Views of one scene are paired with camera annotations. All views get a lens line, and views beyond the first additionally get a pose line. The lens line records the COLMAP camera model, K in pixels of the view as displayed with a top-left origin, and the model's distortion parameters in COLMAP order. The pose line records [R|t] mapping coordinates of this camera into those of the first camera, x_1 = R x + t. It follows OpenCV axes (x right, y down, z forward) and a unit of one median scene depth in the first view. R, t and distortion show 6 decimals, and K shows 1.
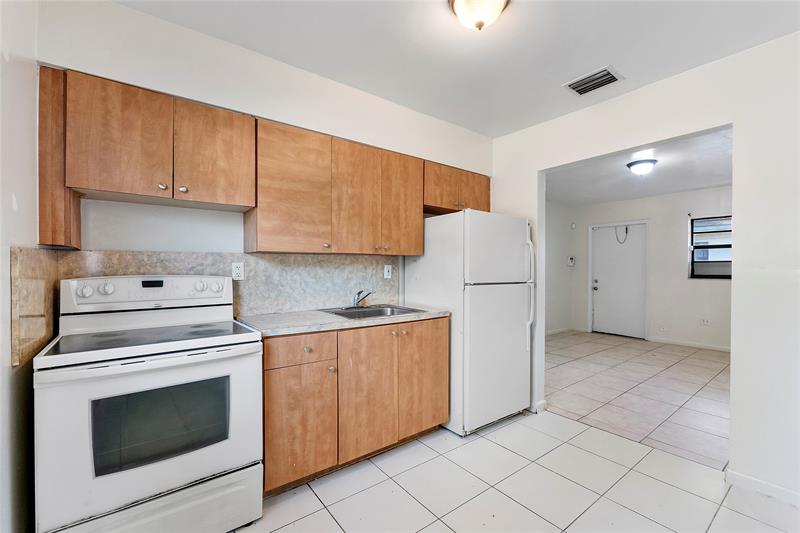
lens RADIAL K [[345.1, 0, 407.3], [0, 345.1, 269.1], [0, 0, 1]] dist [0.000439, -0.000305]
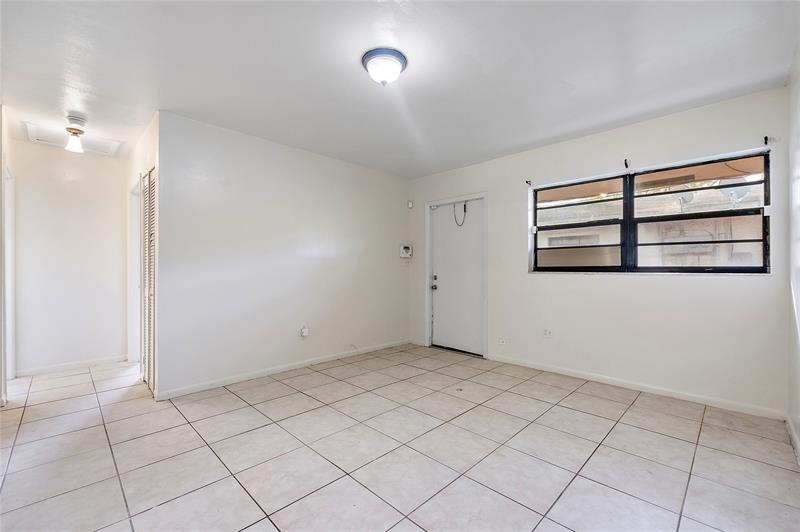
lens RADIAL K [[345.1, 0, 402.3], [0, 345.1, 265.0], [0, 0, 1]] dist [0.000439, -0.000305]
pose [[0.993461, -0.009717, 0.113754, 0.423544], [0.010757, 0.999906, -0.008532, 0.014330], [-0.113660, 0.009700, 0.993472, 0.285703]]
